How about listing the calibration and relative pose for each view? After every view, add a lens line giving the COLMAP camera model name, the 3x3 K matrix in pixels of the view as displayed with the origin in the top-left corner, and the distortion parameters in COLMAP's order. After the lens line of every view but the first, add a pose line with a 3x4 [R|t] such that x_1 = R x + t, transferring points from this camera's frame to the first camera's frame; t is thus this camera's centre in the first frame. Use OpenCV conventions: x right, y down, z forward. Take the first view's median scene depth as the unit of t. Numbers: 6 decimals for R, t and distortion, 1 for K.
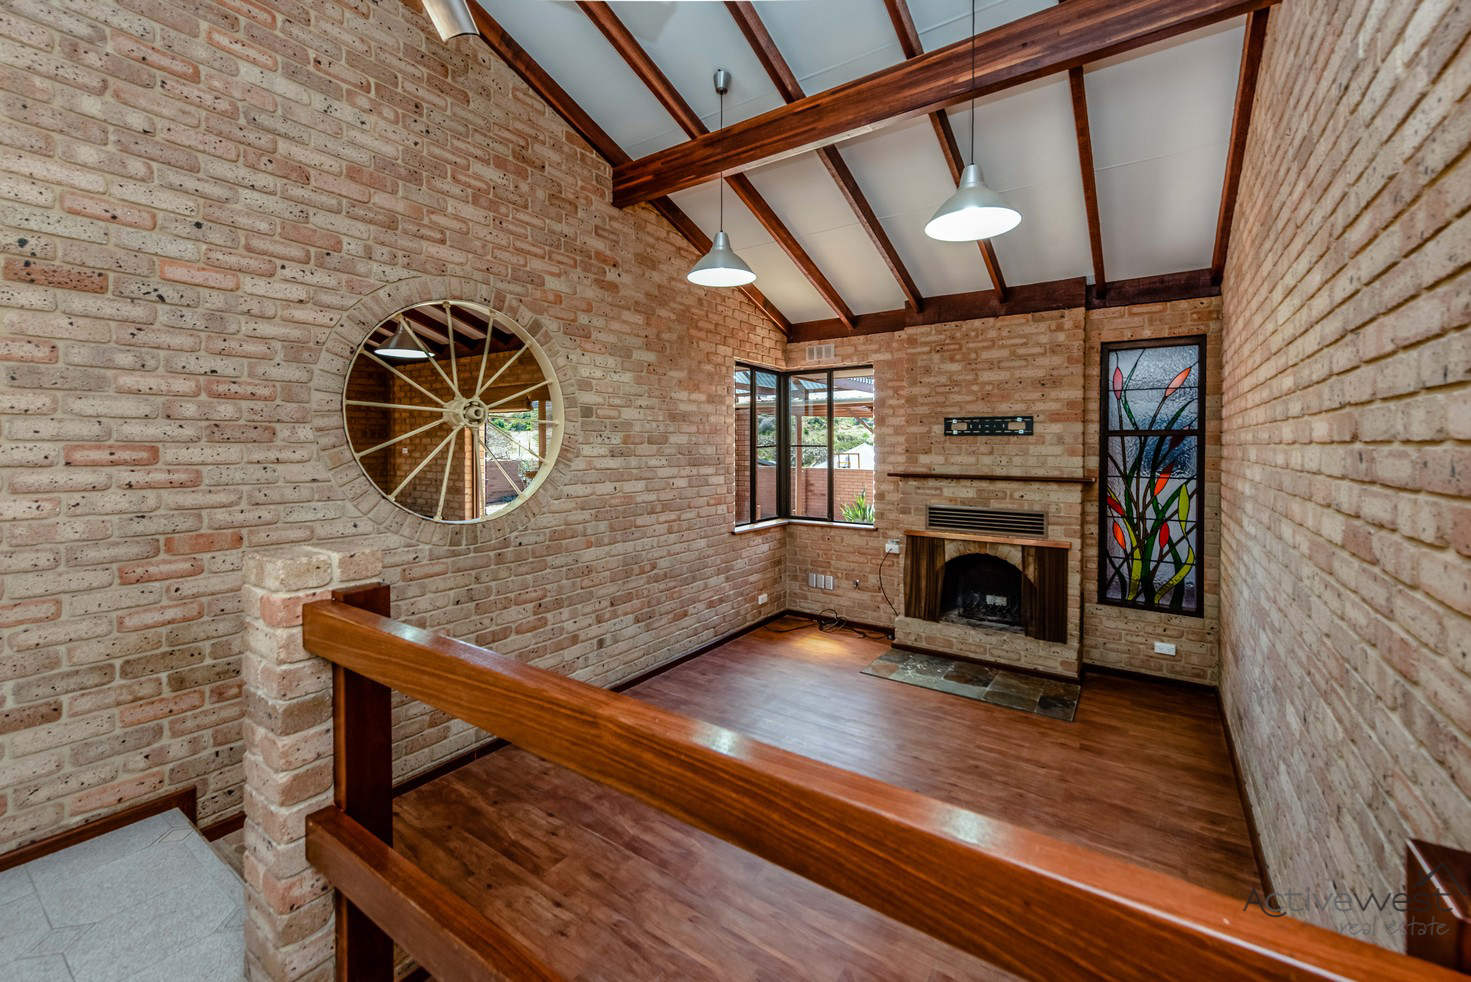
lens RADIAL K [[621.8, 0, 652.3], [0, 621.8, 451.9], [0, 0, 1]] dist [-0.002505, -0.000040]
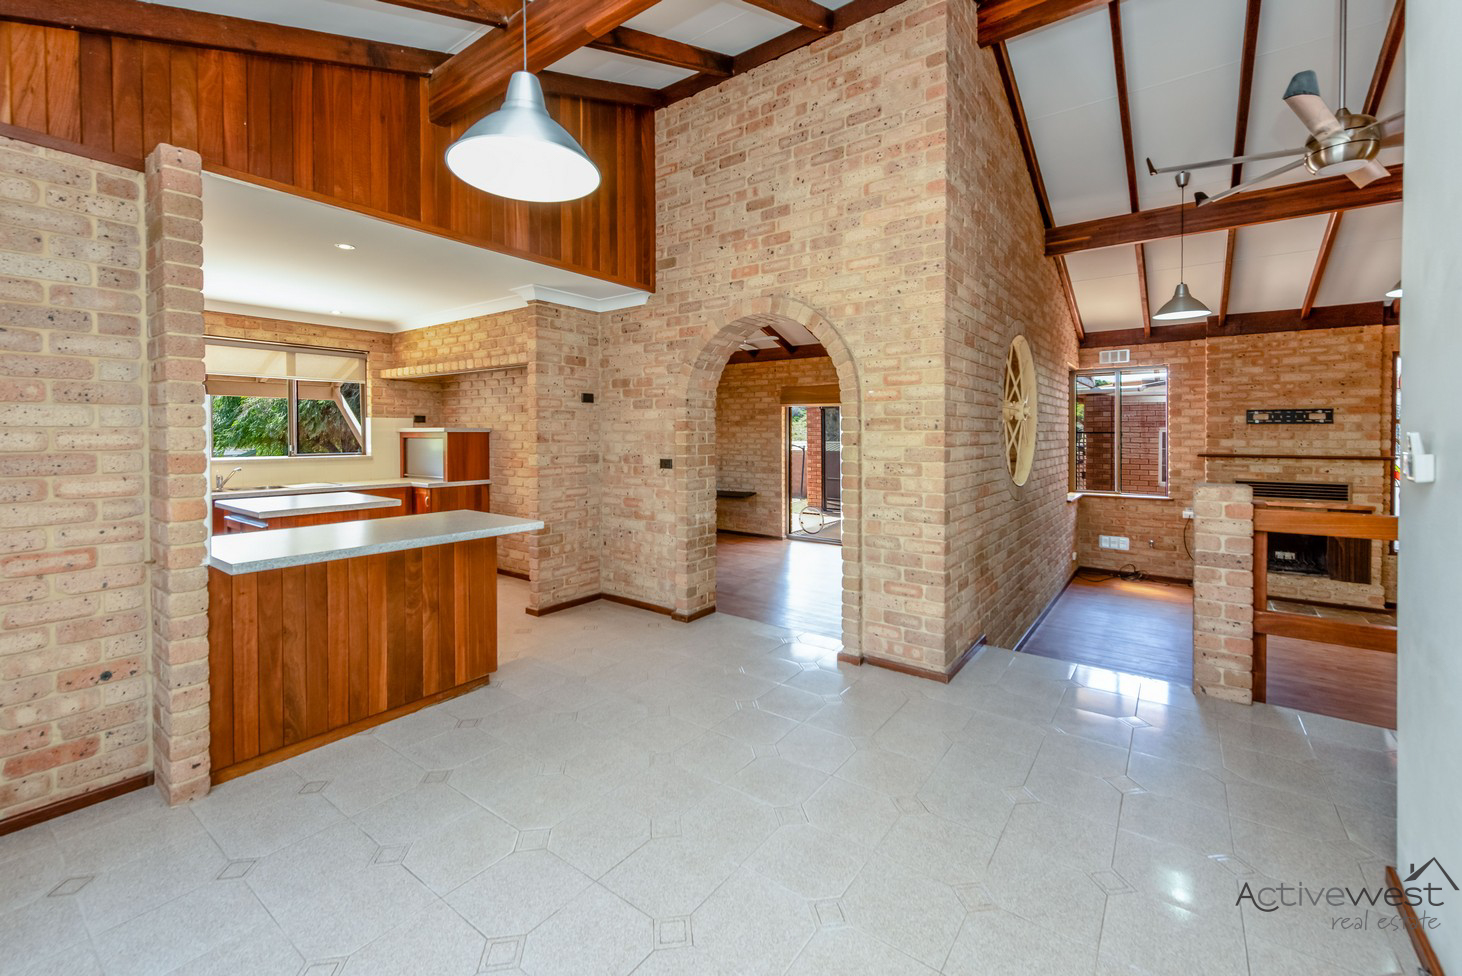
lens RADIAL K [[618.0, 0, 693.8], [0, 618.0, 439.9], [0, 0, 1]] dist [-0.002505, -0.000040]
pose [[0.999482, -0.002511, -0.032081, -0.641381], [0.002552, 0.999996, 0.001221, 0.001707], [0.032077, -0.001302, 0.999485, -0.302087]]
